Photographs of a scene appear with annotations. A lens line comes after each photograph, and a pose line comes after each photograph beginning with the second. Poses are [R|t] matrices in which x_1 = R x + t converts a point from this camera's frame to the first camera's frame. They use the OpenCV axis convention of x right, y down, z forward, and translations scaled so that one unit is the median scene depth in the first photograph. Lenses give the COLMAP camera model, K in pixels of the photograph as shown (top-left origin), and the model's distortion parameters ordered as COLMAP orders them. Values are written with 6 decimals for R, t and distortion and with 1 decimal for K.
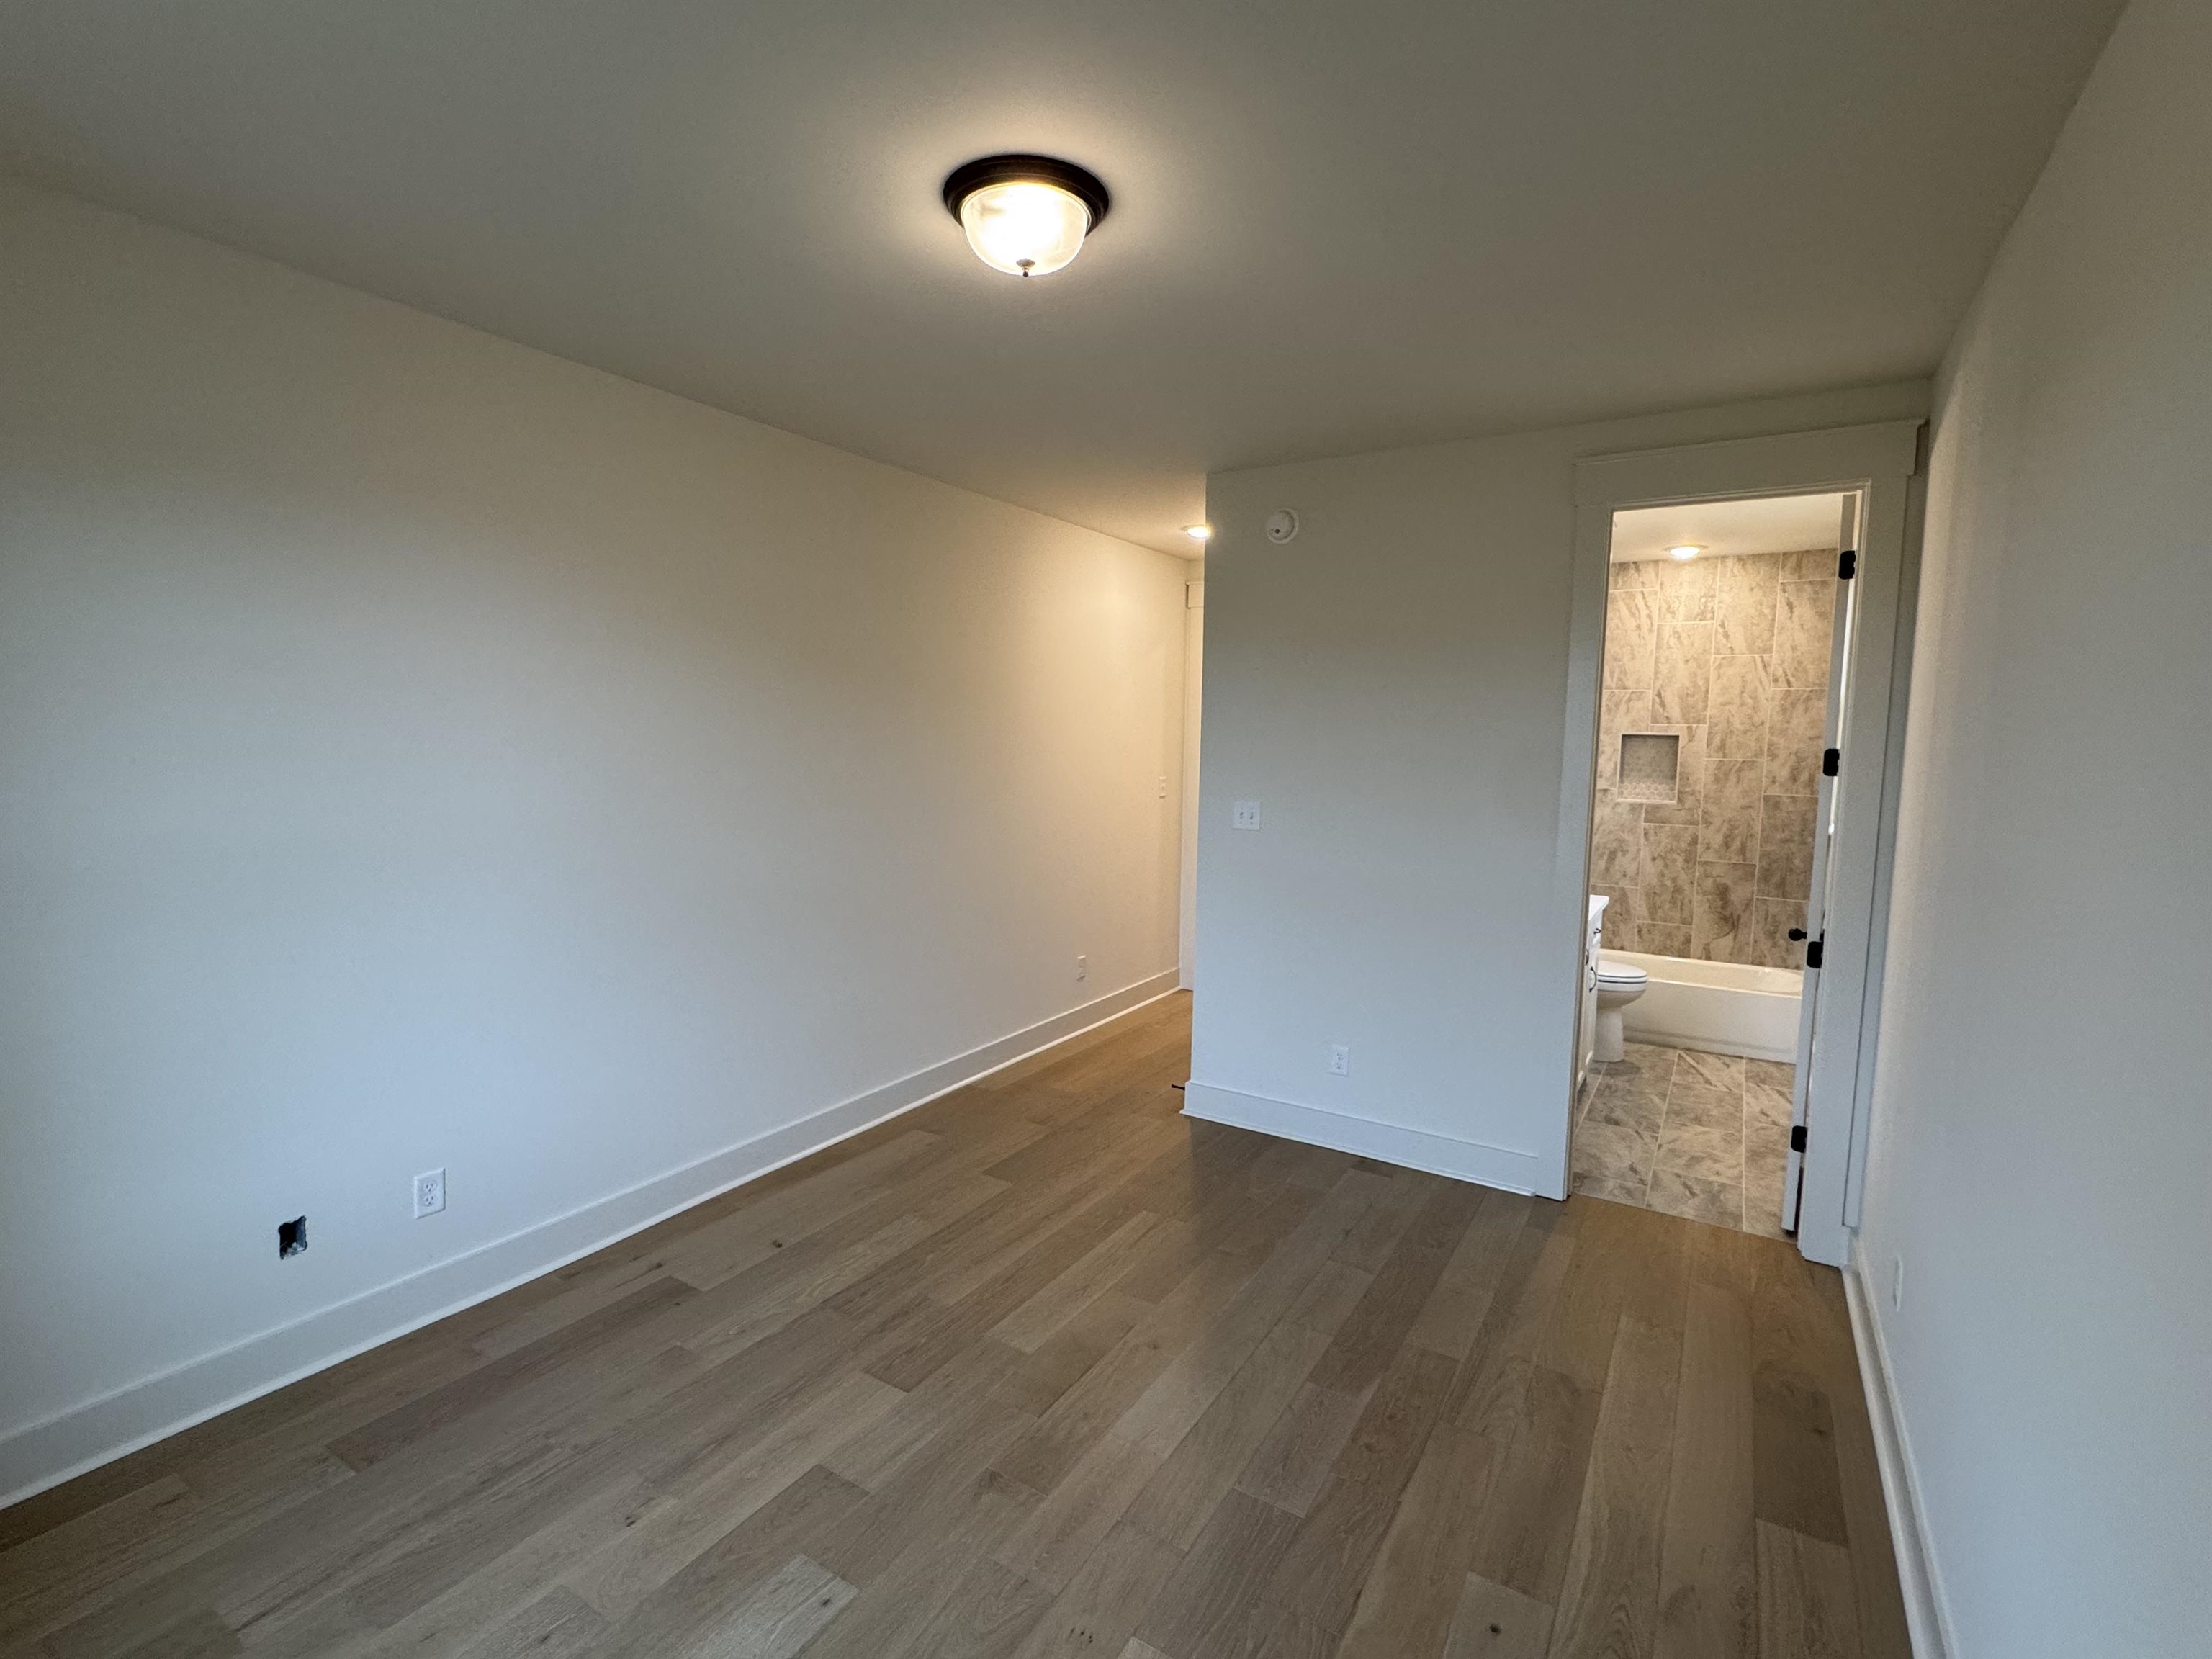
lens RADIAL K [[1033.8, 0, 1106.6], [0, 1033.8, 827.3], [0, 0, 1]] dist [0.003676, 0.000392]
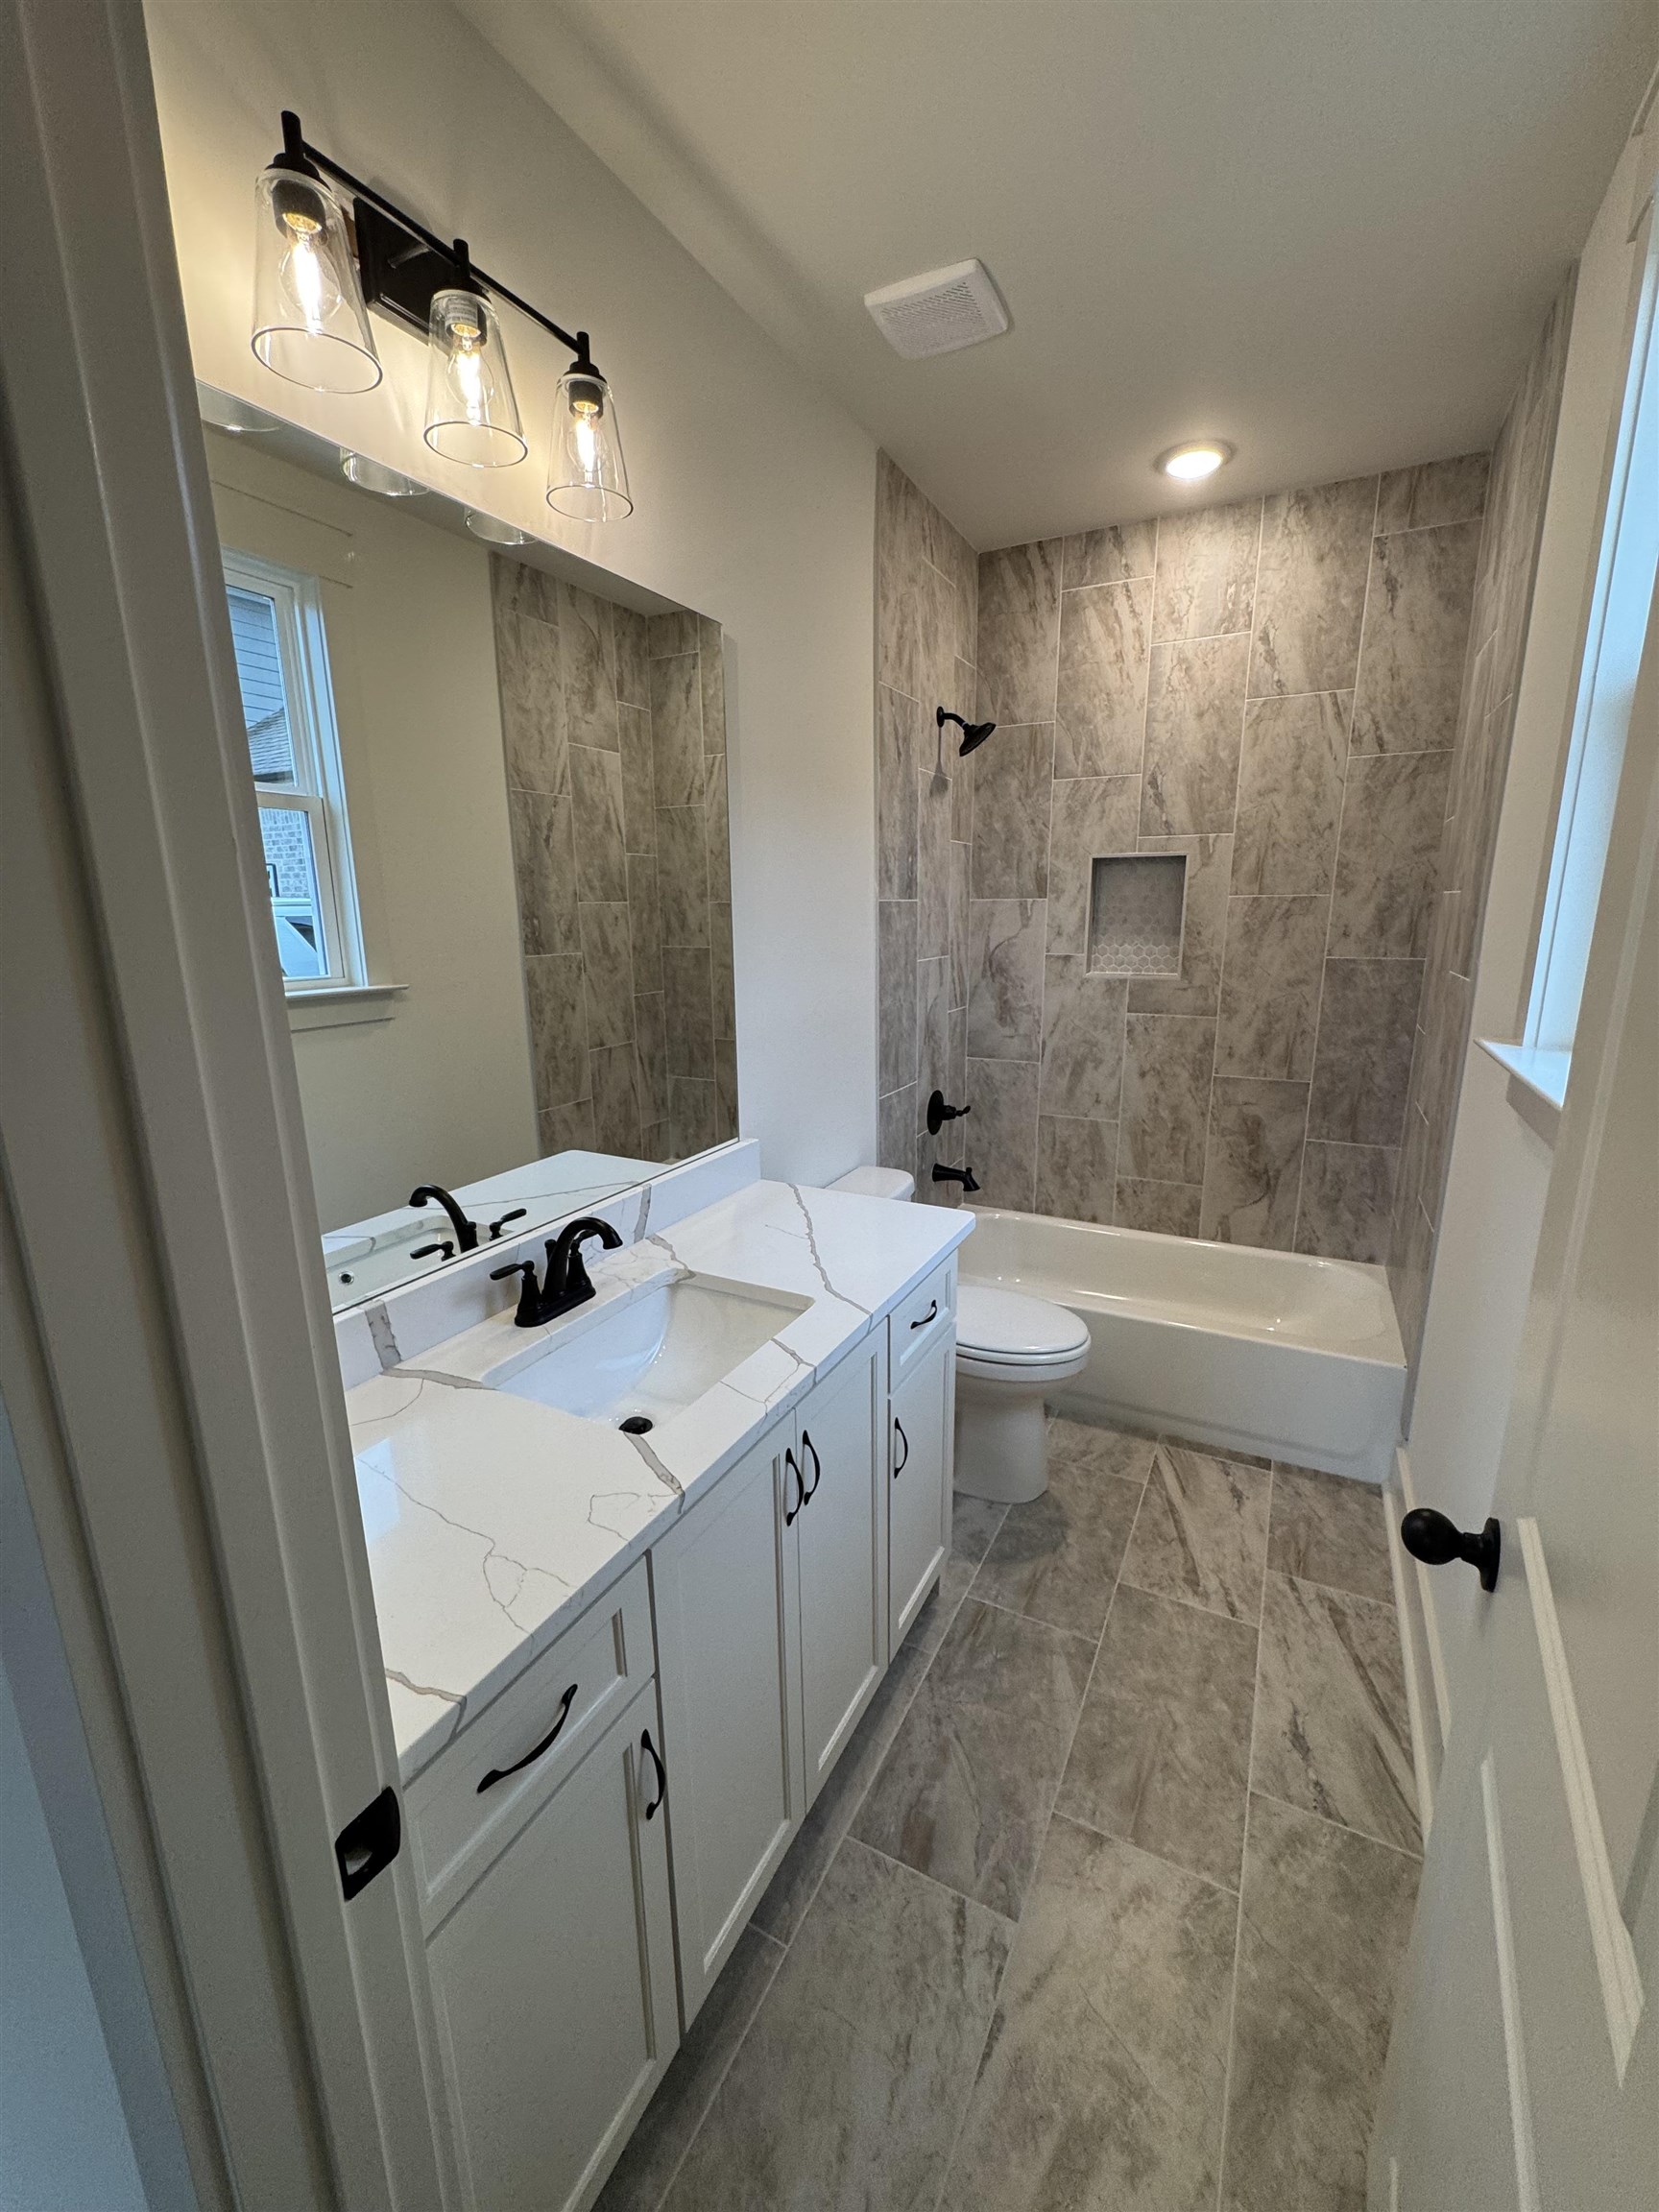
lens RADIAL K [[884.0, 0, 827.8], [0, 884.0, 1109.4], [0, 0, 1]] dist [-0.008008, 0.000027]
pose [[0.997629, -0.039697, 0.056212, 0.335152], [0.032067, 0.990908, 0.130664, -0.021613], [-0.060888, -0.128552, 0.989832, 0.533916]]
